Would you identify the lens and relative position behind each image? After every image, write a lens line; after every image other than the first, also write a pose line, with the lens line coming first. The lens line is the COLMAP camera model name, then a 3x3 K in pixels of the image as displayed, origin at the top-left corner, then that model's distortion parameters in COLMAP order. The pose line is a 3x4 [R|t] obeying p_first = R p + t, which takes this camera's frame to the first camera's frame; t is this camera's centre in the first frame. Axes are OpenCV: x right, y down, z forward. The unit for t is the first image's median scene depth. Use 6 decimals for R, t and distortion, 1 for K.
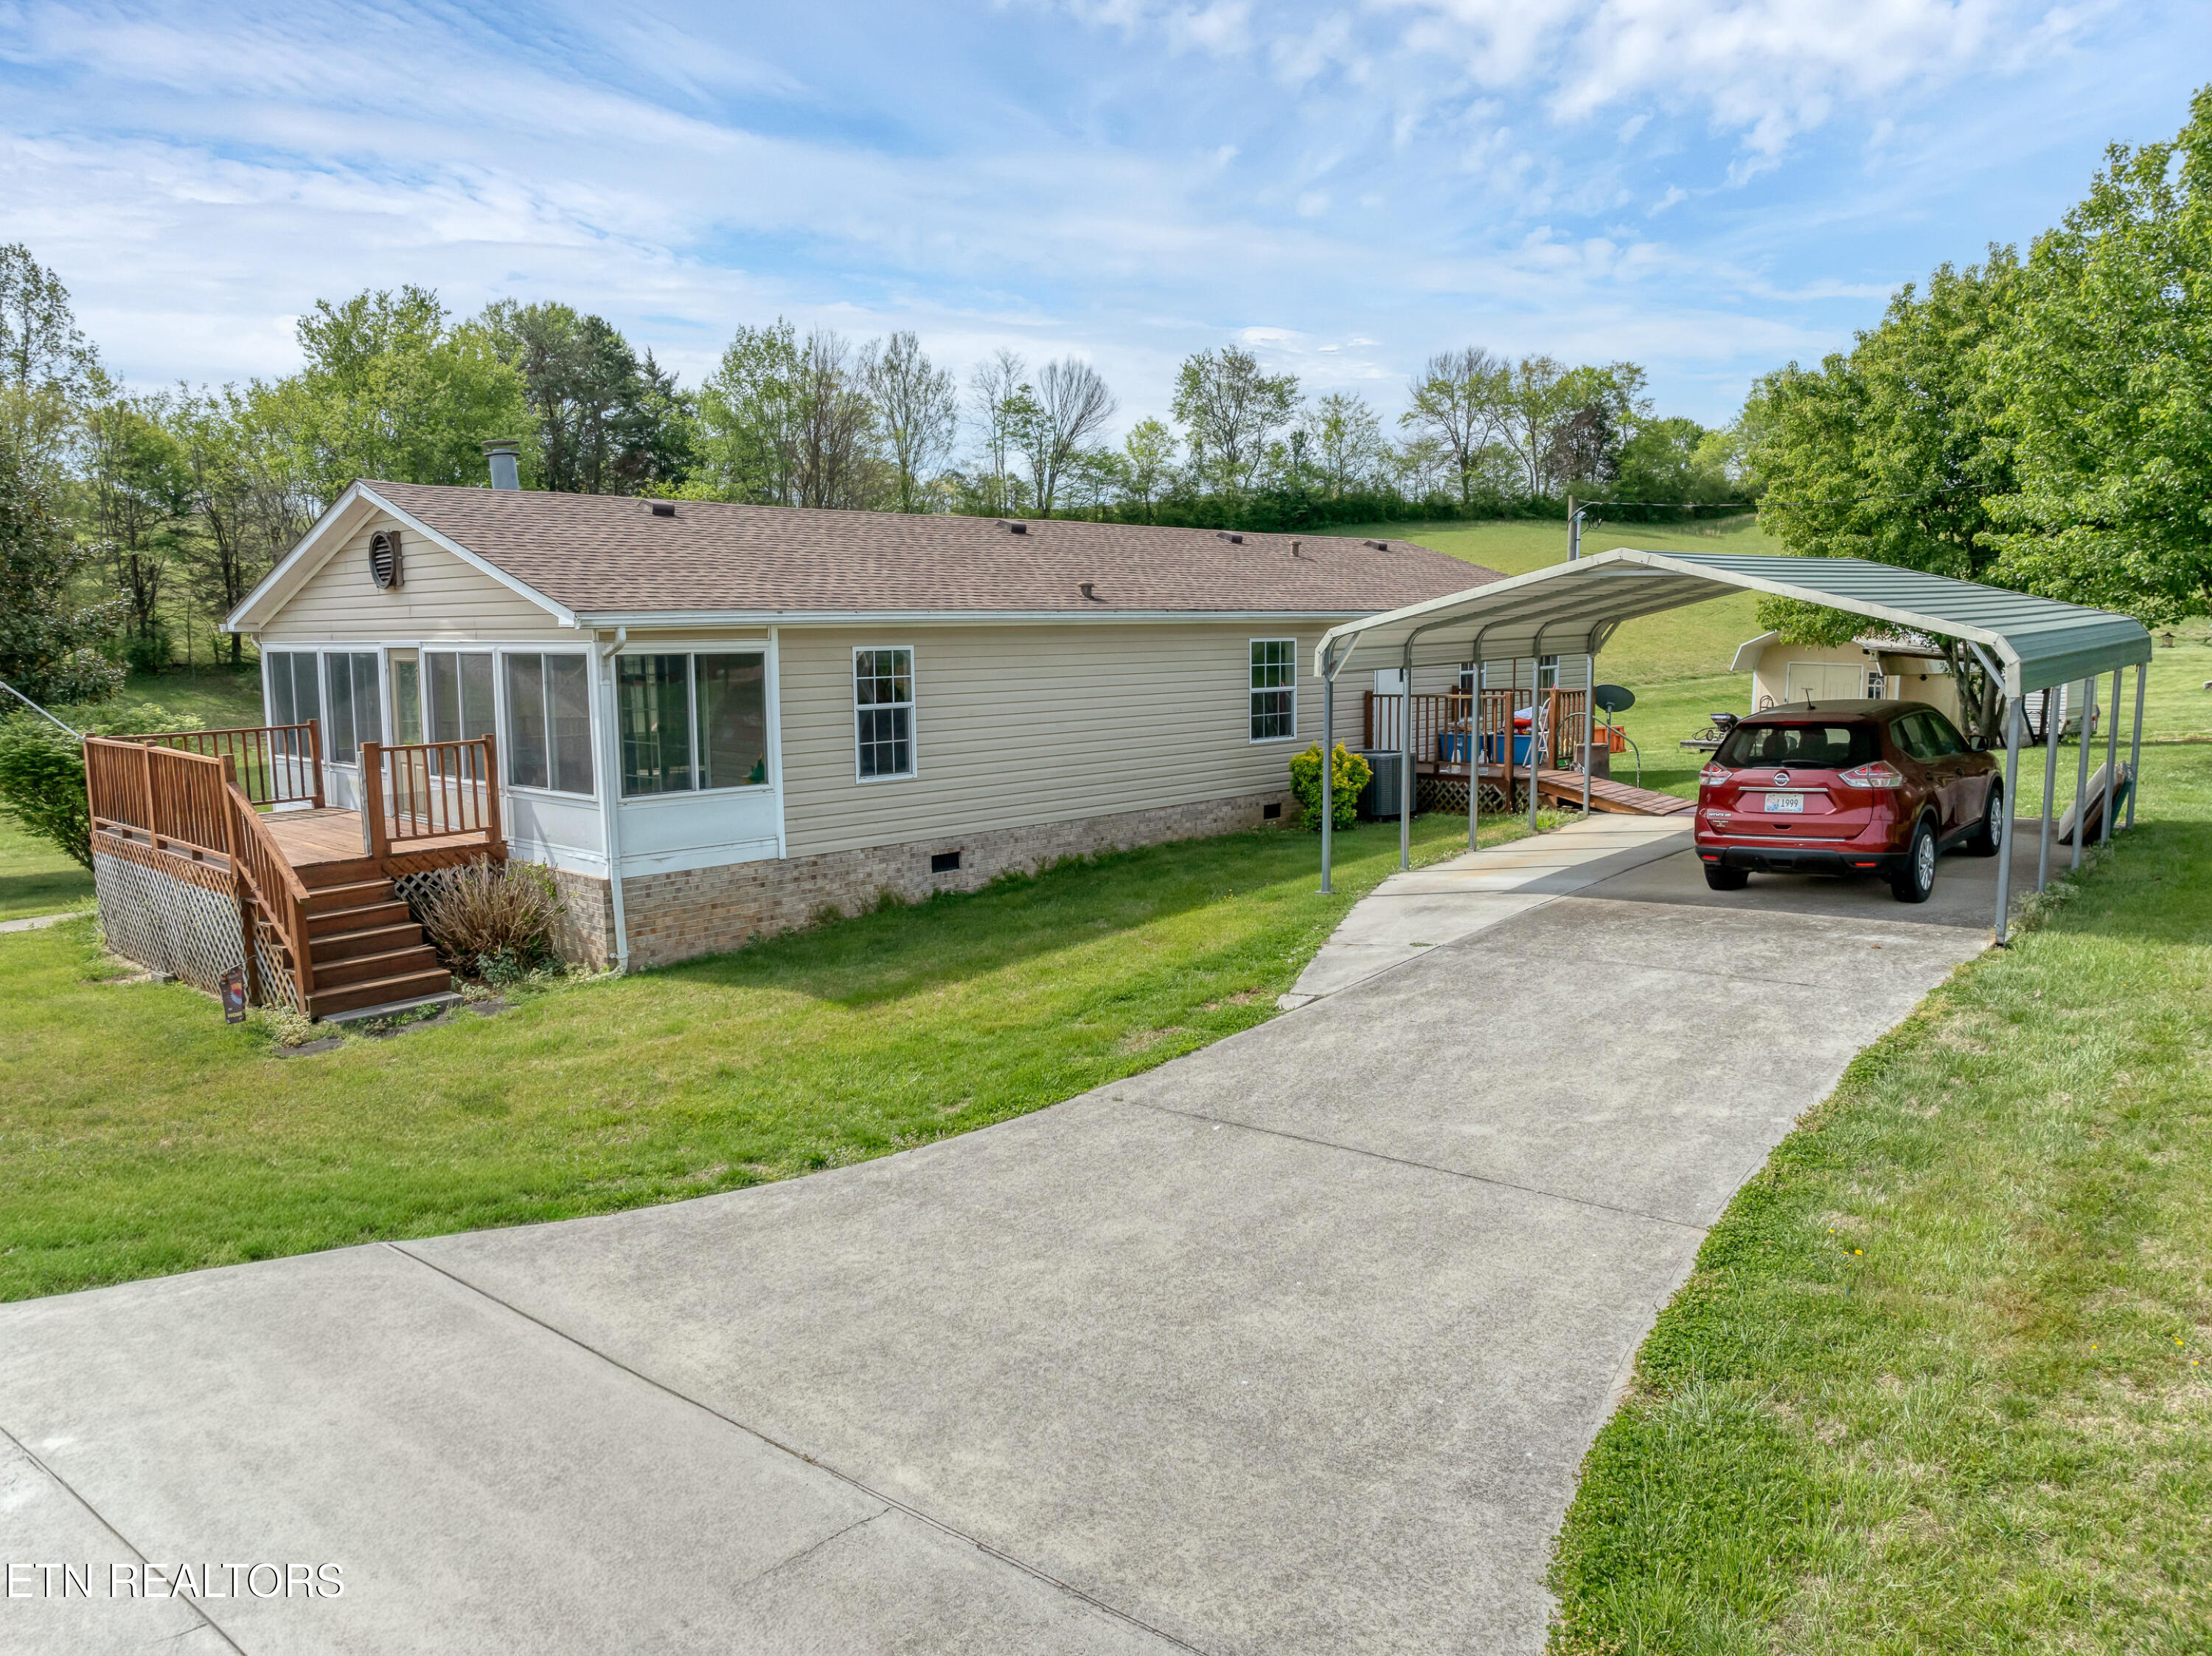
lens RADIAL K [[1508.4, 0, 1106.0], [0, 1508.4, 828.0], [0, 0, 1]] dist [-0.084999, 0.053427]
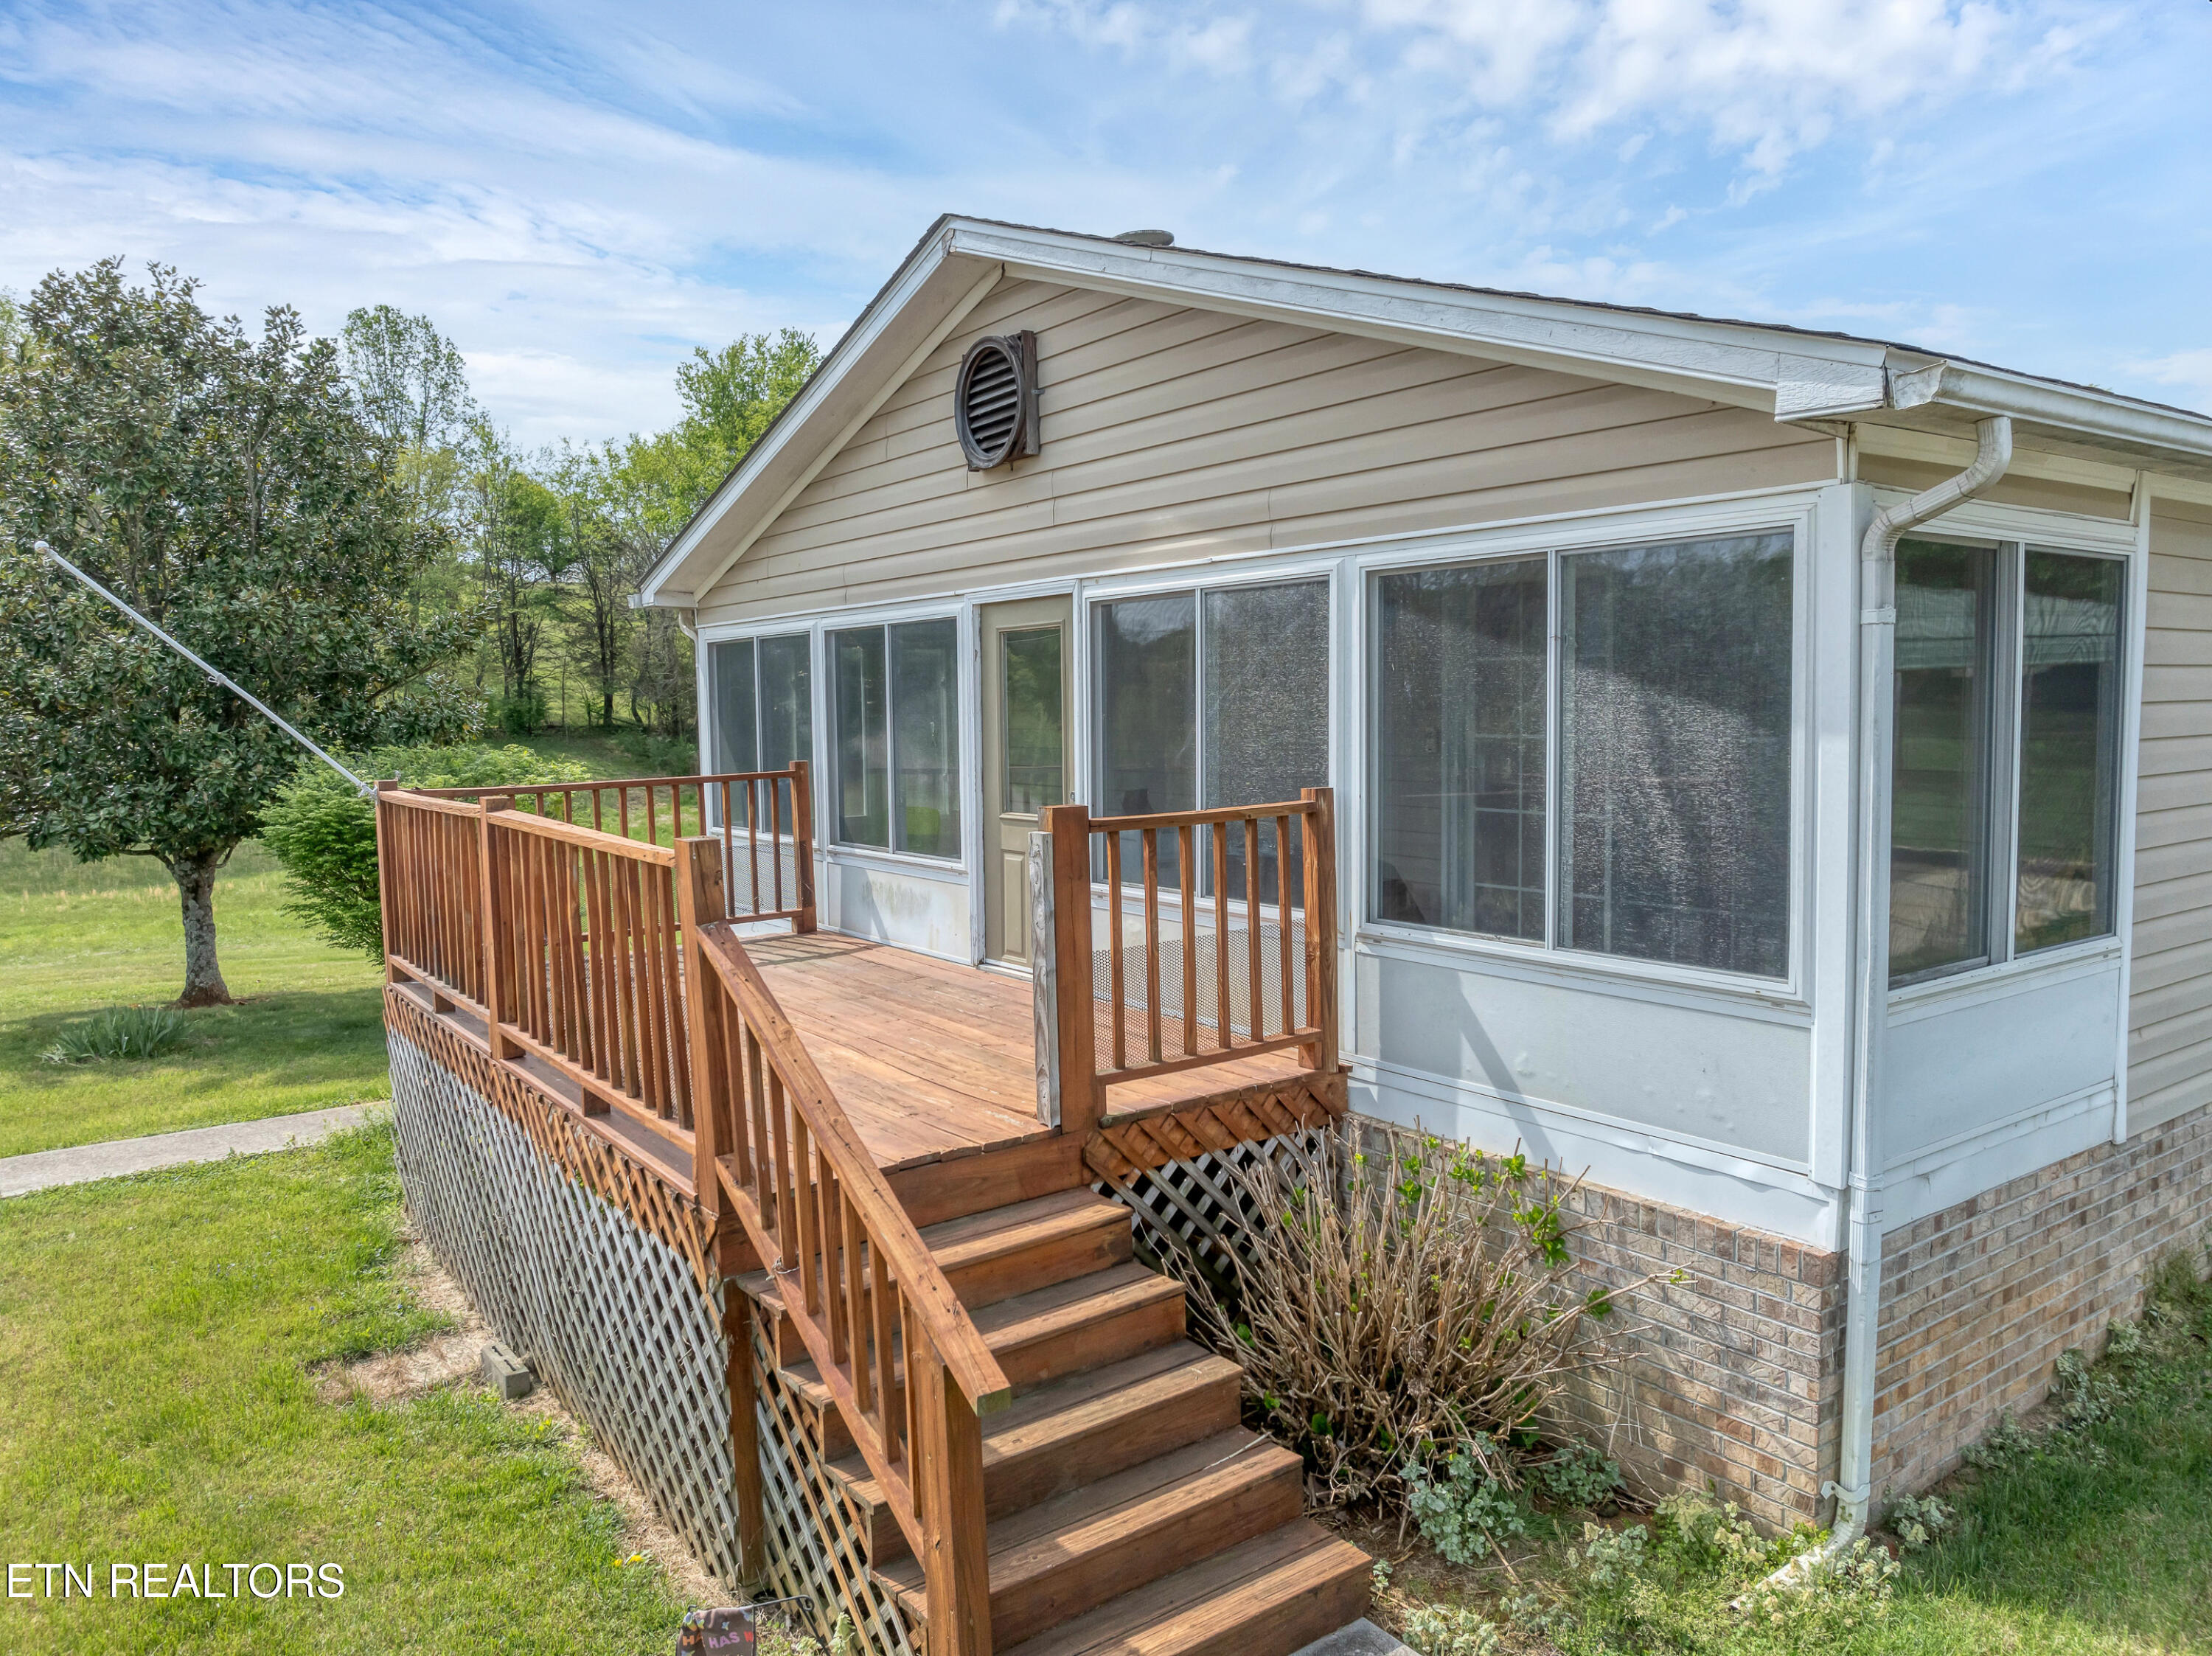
lens RADIAL K [[1548.3, 0, 1106.0], [0, 1548.3, 828.0], [0, 0, 1]] dist [-0.020229, -0.002005]
pose [[0.976689, 0.009887, -0.214432, -0.229567], [-0.020153, 0.998750, -0.045743, -0.020052], [0.213712, 0.048998, 0.975667, 0.361217]]
